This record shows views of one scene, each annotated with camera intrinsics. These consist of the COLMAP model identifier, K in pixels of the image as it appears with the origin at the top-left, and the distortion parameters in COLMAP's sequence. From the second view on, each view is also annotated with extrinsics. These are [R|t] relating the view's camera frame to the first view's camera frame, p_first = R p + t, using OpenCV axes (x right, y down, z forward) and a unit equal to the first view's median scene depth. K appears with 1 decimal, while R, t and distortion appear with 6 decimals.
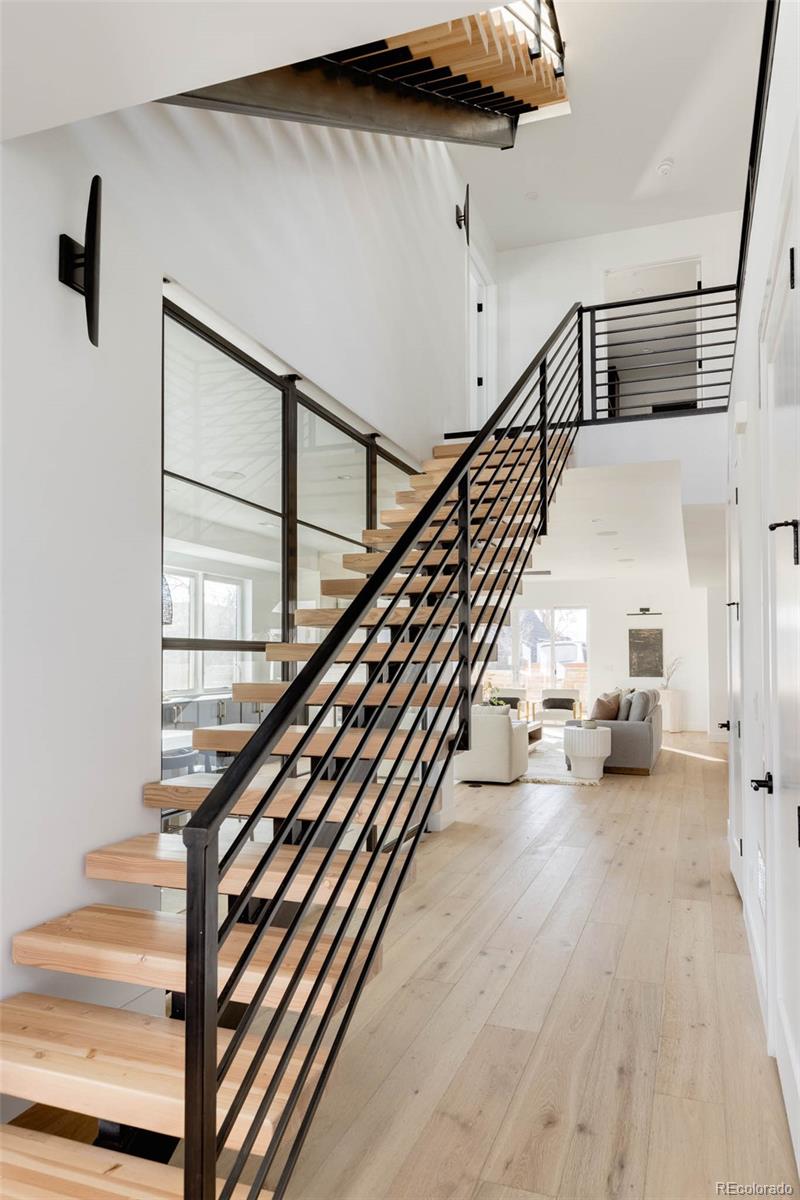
lens RADIAL K [[808.7, 0, 401.3], [0, 808.7, 606.3], [0, 0, 1]] dist [-0.005929, -0.000241]
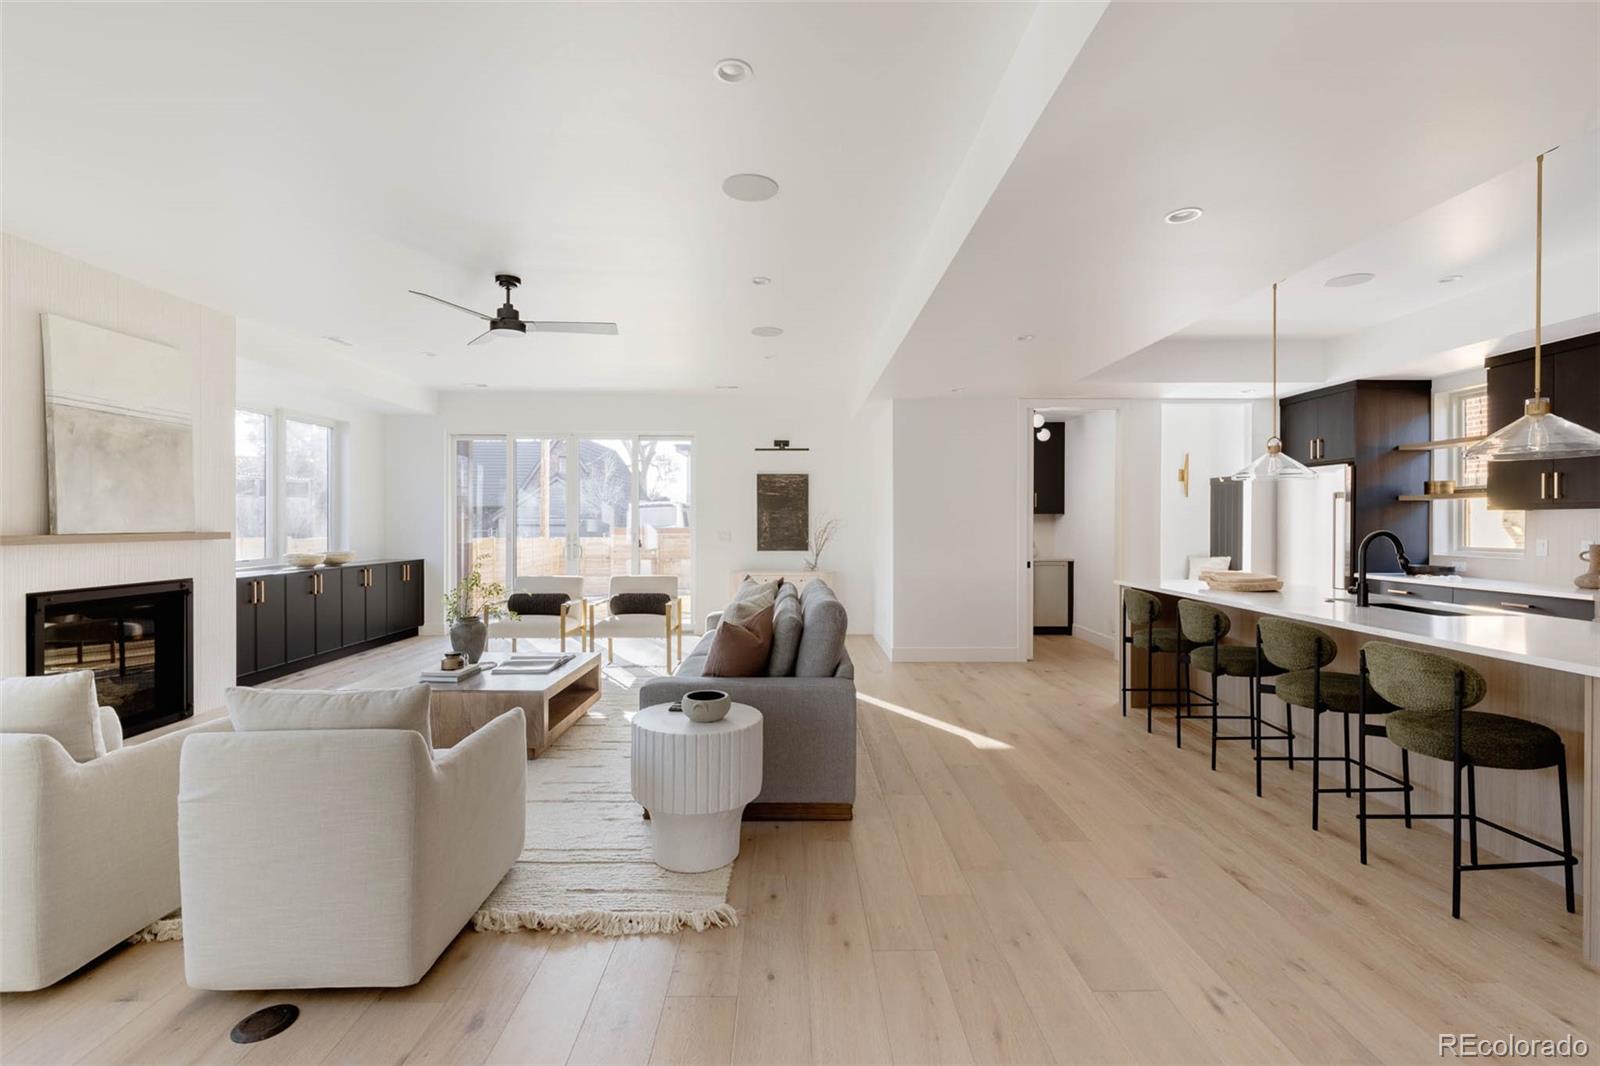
lens RADIAL K [[738.5, 0, 799.4], [0, 738.5, 531.4], [0, 0, 1]] dist [-0.000561, -0.000017]
pose [[0.929931, -0.011387, 0.367558, 0.104356], [-0.015533, 0.997412, 0.070199, 0.032412], [-0.367406, -0.070989, 0.927348, 0.465941]]
